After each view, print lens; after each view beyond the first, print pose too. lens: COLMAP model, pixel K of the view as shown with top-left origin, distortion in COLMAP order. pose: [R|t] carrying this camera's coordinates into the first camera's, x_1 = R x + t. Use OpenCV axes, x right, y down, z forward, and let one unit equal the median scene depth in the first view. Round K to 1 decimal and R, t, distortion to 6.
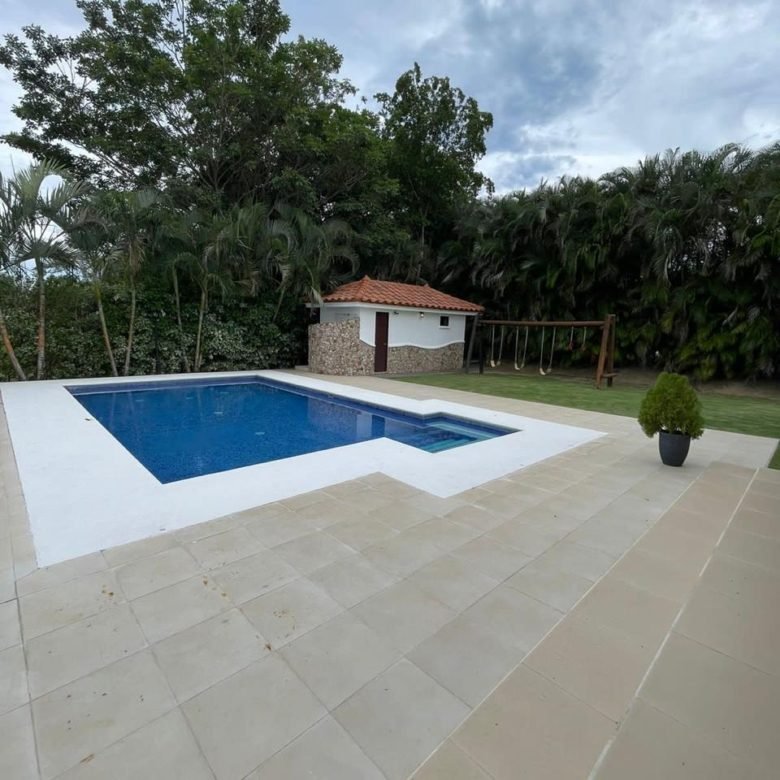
lens RADIAL K [[420.7, 0, 391.7], [0, 420.7, 390.2], [0, 0, 1]] dist [-0.012026, 0.006768]
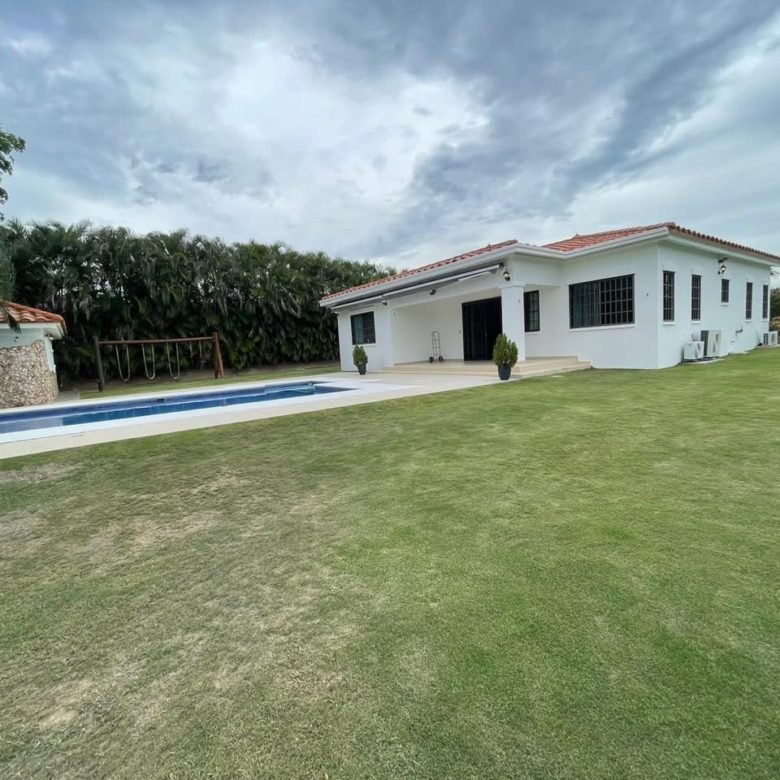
lens RADIAL K [[420.7, 0, 389.6], [0, 420.7, 394.7], [0, 0, 1]] dist [-0.012026, 0.006768]
pose [[0.142389, -0.157382, 0.977219, -0.843450], [0.204074, 0.970735, 0.126602, -0.013802], [-0.968545, 0.181398, 0.170340, 0.103439]]
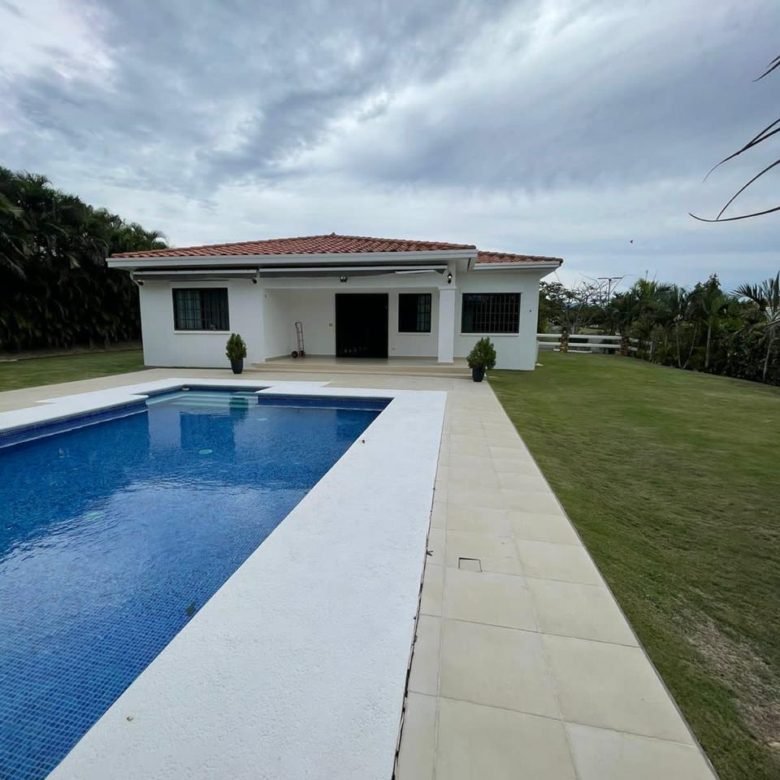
lens RADIAL K [[420.7, 0, 386.9], [0, 420.7, 391.7], [0, 0, 1]] dist [-0.012026, 0.006768]
pose [[-0.596685, -0.165121, 0.785304, -0.589147], [0.077818, 0.962084, 0.261418, -0.098633], [-0.798694, 0.217095, -0.561211, 0.591495]]
